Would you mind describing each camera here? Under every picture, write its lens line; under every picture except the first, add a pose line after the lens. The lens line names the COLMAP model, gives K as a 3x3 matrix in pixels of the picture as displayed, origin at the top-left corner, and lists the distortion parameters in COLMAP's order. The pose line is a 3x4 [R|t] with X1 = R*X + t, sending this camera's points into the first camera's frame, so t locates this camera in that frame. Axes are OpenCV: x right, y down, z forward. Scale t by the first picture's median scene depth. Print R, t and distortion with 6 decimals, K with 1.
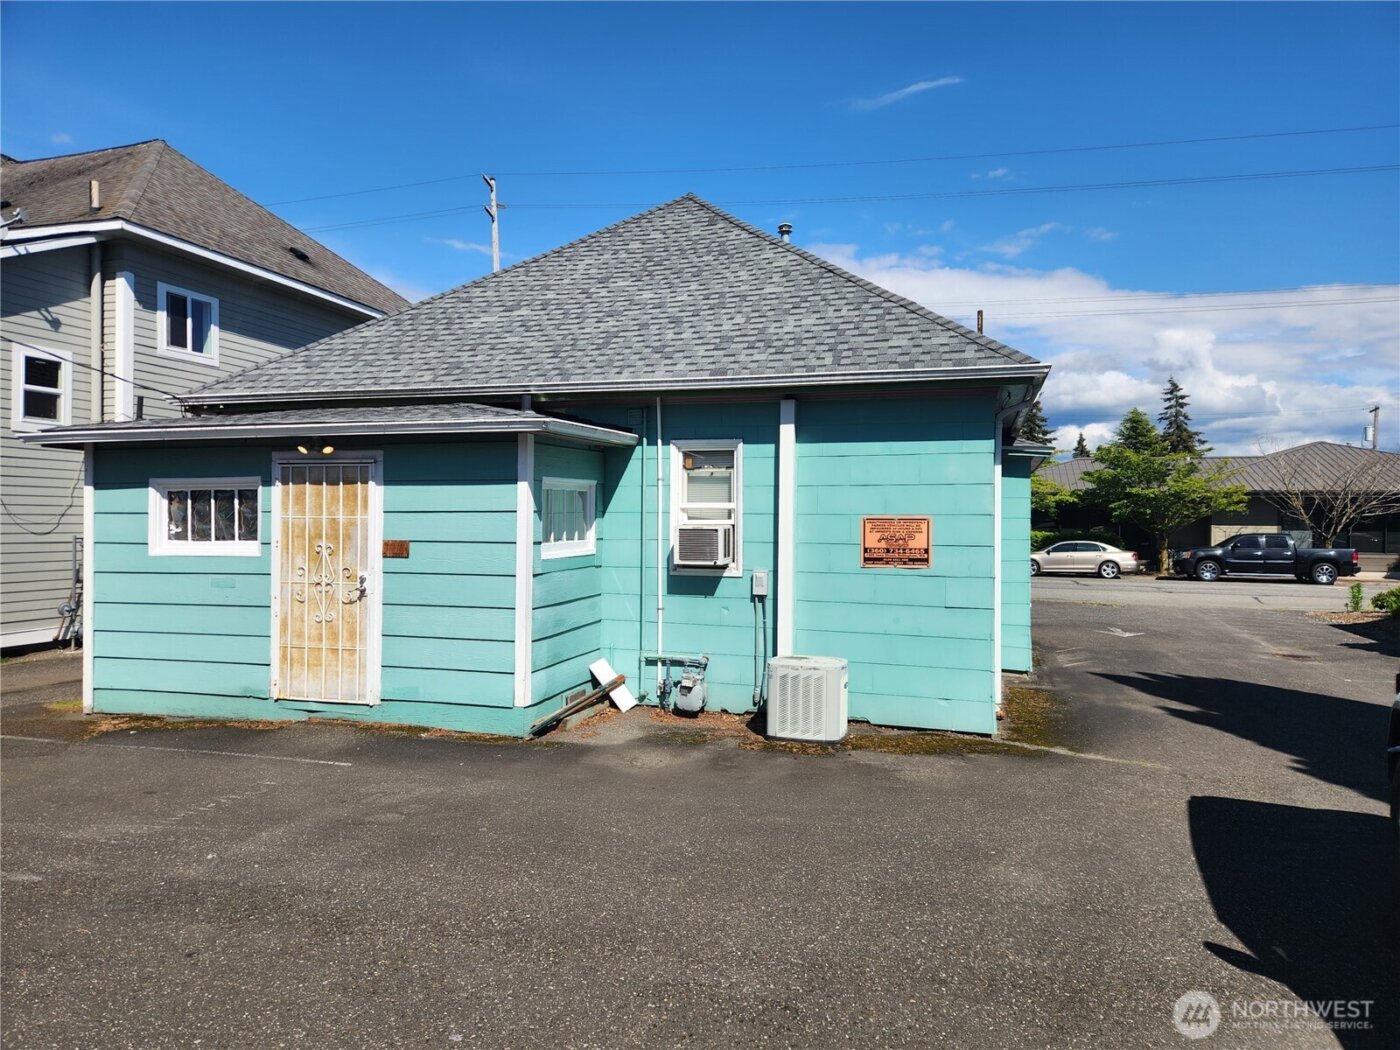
lens RADIAL K [[933.9, 0, 700.0], [0, 933.9, 525.0], [0, 0, 1]] dist [0.038738, -0.000791]
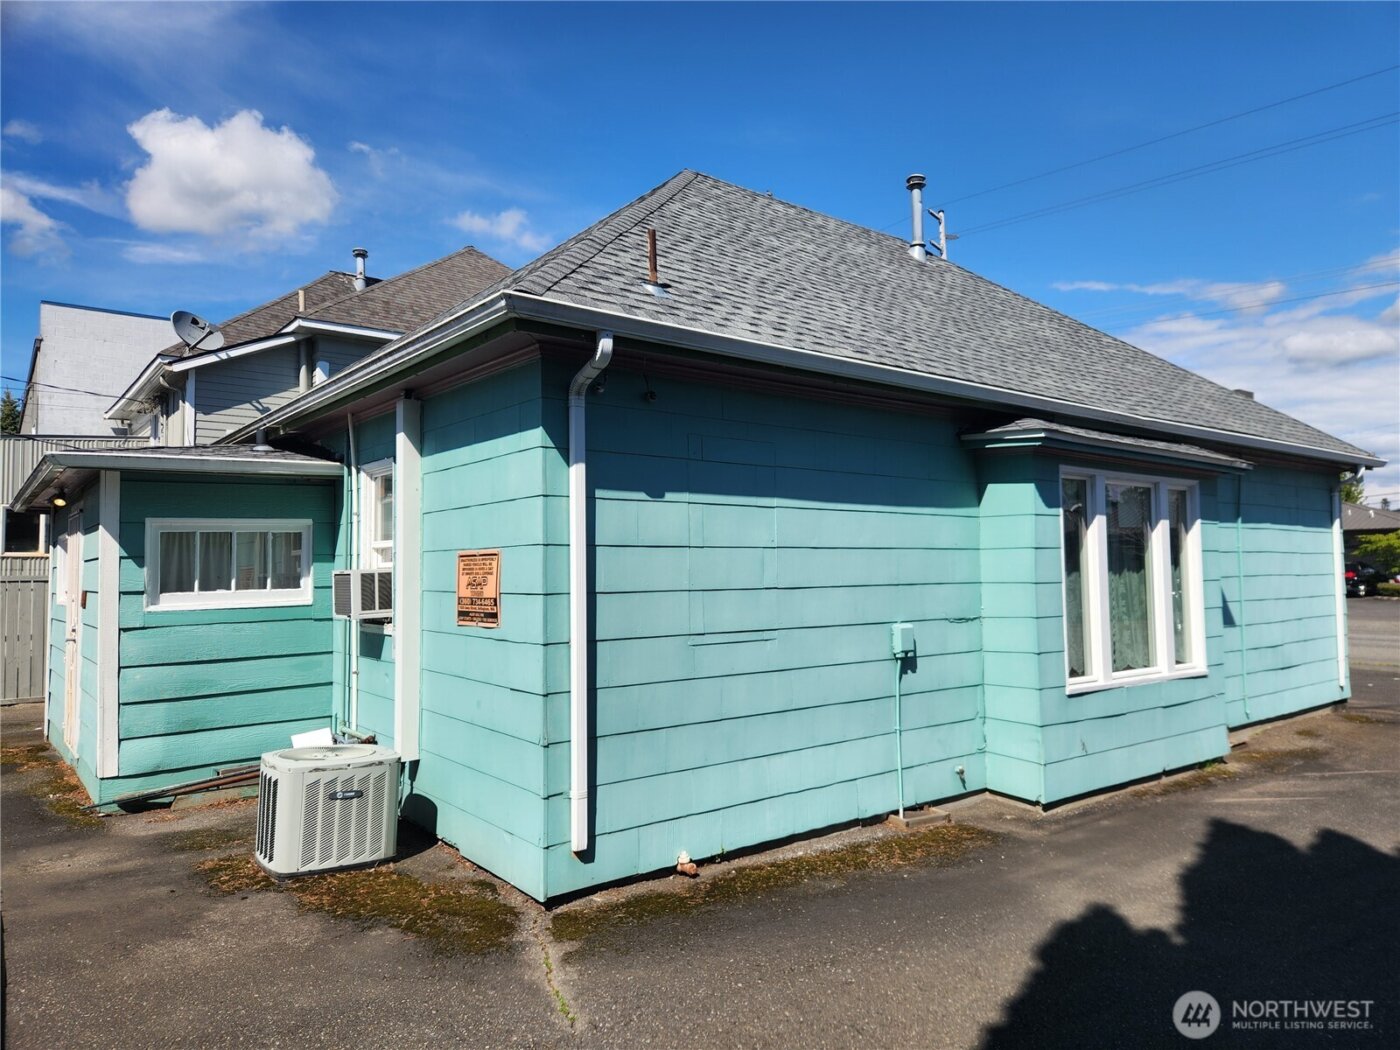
lens RADIAL K [[949.2, 0, 700.0], [0, 949.2, 525.0], [0, 0, 1]] dist [0.005899, -0.000425]
pose [[0.825176, -0.044376, -0.563130, 0.725371], [0.015007, 0.998280, -0.056677, 0.013509], [0.564677, 0.038318, 0.824422, 0.517178]]
